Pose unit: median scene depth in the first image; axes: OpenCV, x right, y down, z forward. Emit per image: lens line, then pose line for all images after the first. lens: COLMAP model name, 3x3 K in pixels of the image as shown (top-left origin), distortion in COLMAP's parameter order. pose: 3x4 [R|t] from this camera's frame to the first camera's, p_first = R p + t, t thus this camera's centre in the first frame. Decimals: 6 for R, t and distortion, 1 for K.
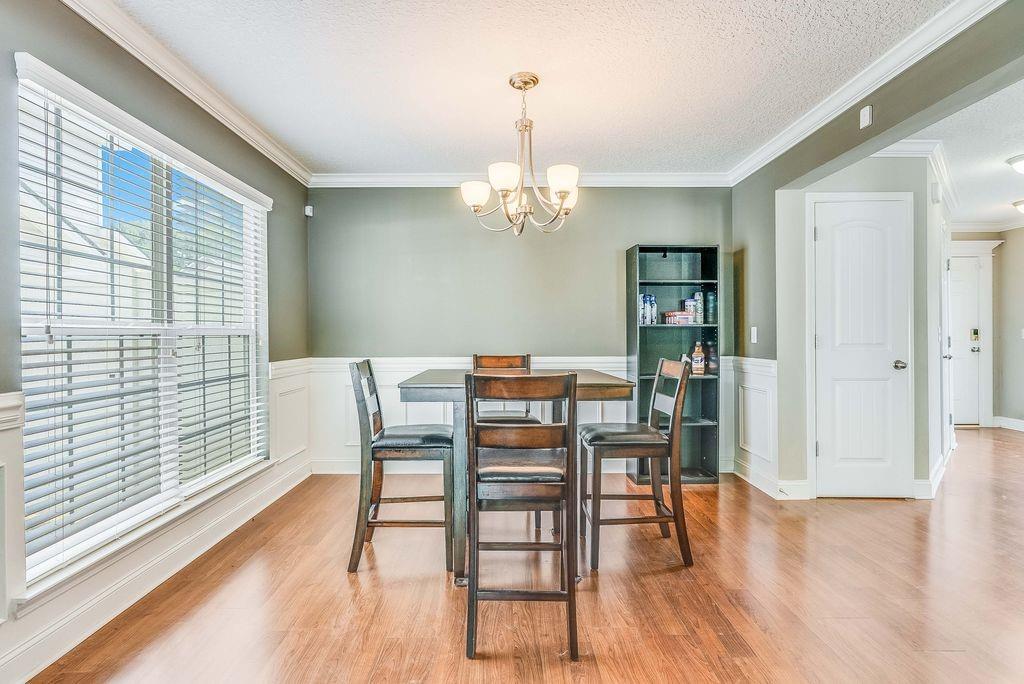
lens RADIAL K [[459.0, 0, 514.2], [0, 459.0, 335.7], [0, 0, 1]] dist [-0.011465, 0.003421]
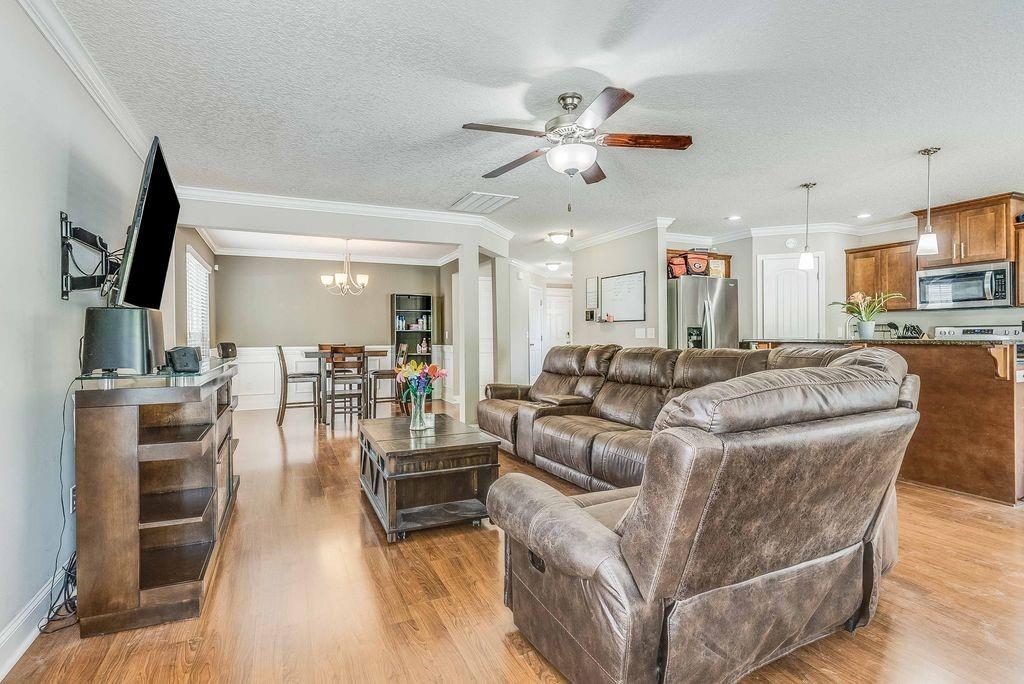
lens RADIAL K [[494.1, 0, 510.3], [0, 494.1, 335.0], [0, 0, 1]] dist [-0.027767, 0.000281]
pose [[0.908841, -0.001598, 0.417139, -0.204170], [0.002261, 0.999997, -0.001095, 0.001532], [-0.417136, 0.001938, 0.908842, -1.308692]]
